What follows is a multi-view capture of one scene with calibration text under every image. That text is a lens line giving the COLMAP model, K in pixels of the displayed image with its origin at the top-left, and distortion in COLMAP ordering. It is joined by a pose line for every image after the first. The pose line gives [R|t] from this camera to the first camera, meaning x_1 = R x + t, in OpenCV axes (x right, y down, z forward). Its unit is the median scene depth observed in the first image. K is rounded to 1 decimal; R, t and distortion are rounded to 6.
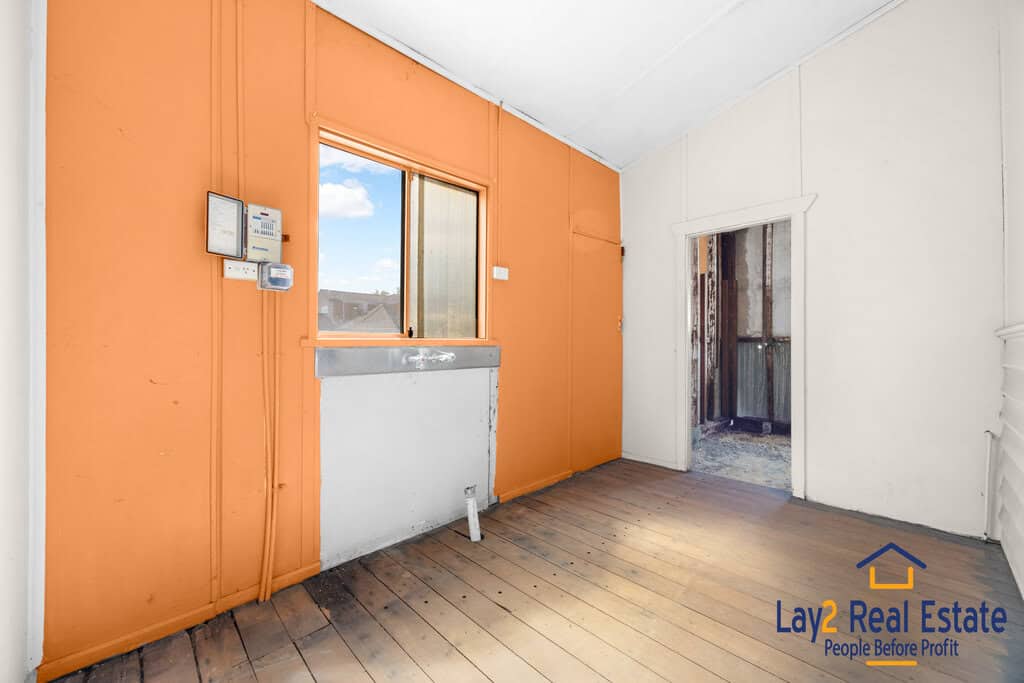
lens RADIAL K [[394.1, 0, 512.0], [0, 394.1, 341.5], [0, 0, 1]] dist [-0.001831, 0.000026]
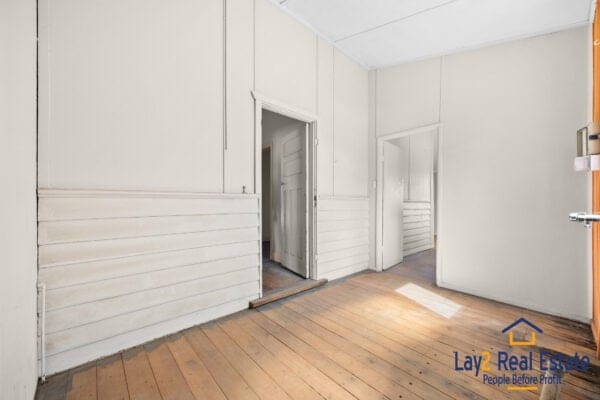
lens RADIAL K [[230.9, 0, 300.0], [0, 230.9, 200.0], [0, 0, 1]] dist [-0.001831, 0.000026]
pose [[-0.999492, -0.001933, 0.031811, 0.194157], [-0.002220, 0.999957, -0.008972, 0.003186], [-0.031792, -0.009038, -0.999454, 0.659279]]
